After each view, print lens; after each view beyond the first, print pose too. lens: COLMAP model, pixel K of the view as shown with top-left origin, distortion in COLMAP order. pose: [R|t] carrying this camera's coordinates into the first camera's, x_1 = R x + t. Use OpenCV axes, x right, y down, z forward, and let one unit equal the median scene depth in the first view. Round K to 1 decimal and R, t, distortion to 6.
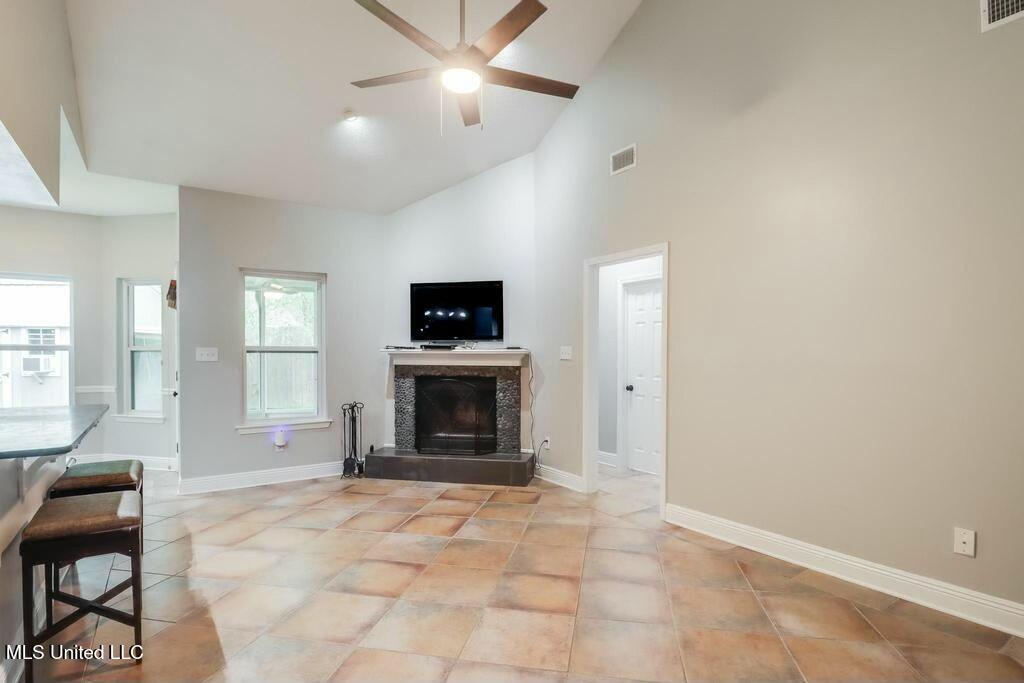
lens RADIAL K [[513.6, 0, 511.6], [0, 513.6, 360.6], [0, 0, 1]] dist [0.001219, -0.000960]
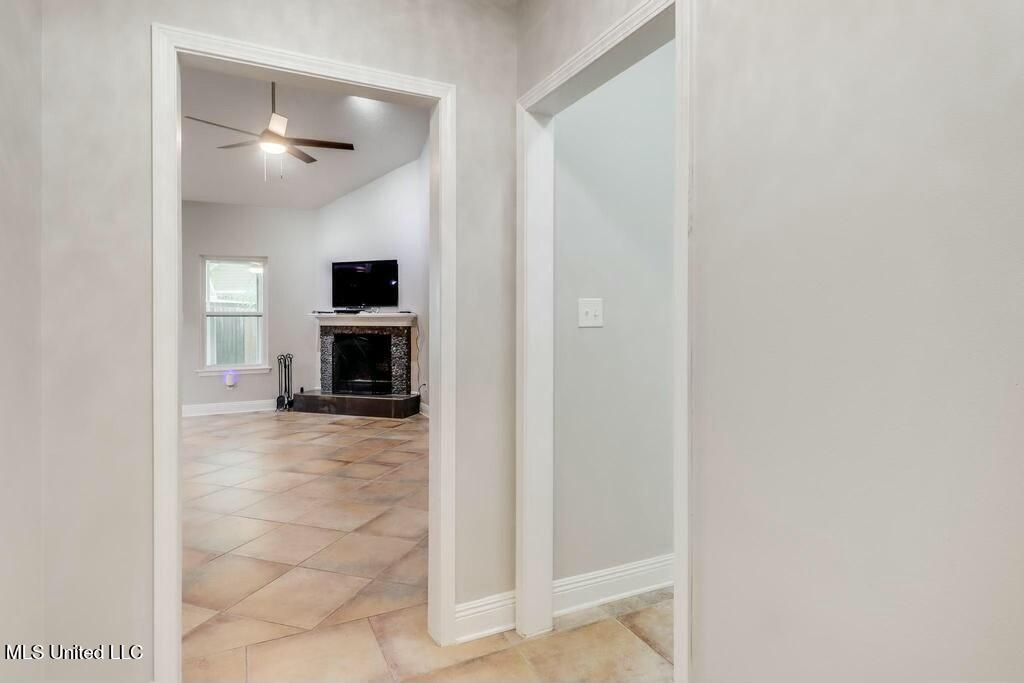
lens RADIAL K [[540.2, 0, 515.6], [0, 540.2, 318.2], [0, 0, 1]] dist [0.004373, 0.000158]
pose [[0.992710, -0.002939, -0.120493, 0.441382], [0.001499, 0.999926, -0.012045, 0.007146], [0.120520, 0.011776, 0.992641, -0.303465]]
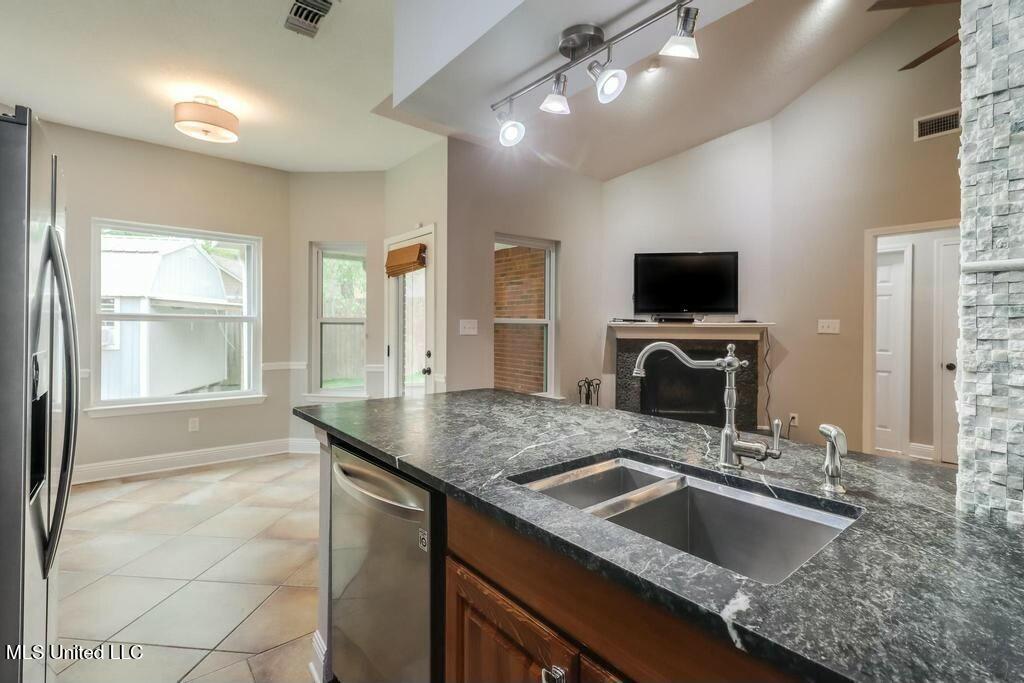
lens RADIAL K [[469.0, 0, 508.1], [0, 469.0, 328.9], [0, 0, 1]] dist [0.024219, -0.000982]
pose [[0.995102, 0.002493, 0.098819, -0.537807], [-0.001741, 0.999969, -0.007695, -0.002839], [-0.098836, 0.007486, 0.995076, 0.158146]]
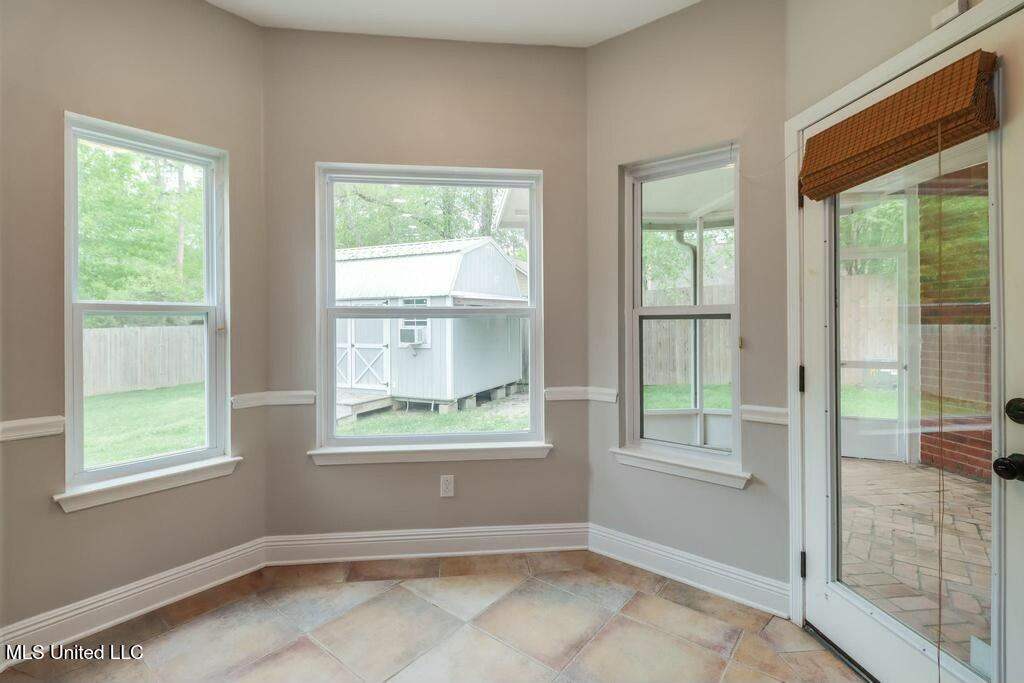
lens RADIAL K [[469.2, 0, 508.4], [0, 469.2, 324.4], [0, 0, 1]] dist [0.001009, -0.001613]
pose [[0.885907, -0.007453, -0.463803, -0.701550], [0.002752, 0.999938, -0.010812, -0.007712], [0.463855, 0.008302, 0.885872, 0.600883]]
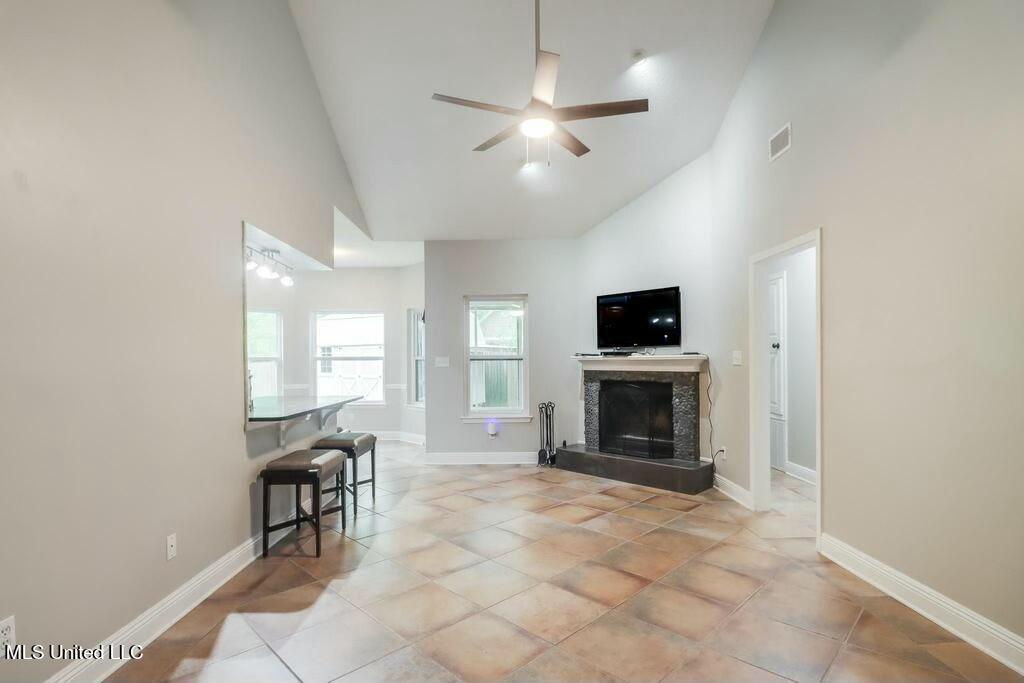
lens RADIAL K [[491.8, 0, 505.7], [0, 491.8, 361.3], [0, 0, 1]] dist [-0.000733, -0.000460]
pose [[0.830917, -0.007469, -0.556346, 0.234487], [0.001434, 0.999935, -0.011283, 0.000618], [0.556395, 0.008577, 0.830874, 0.018235]]
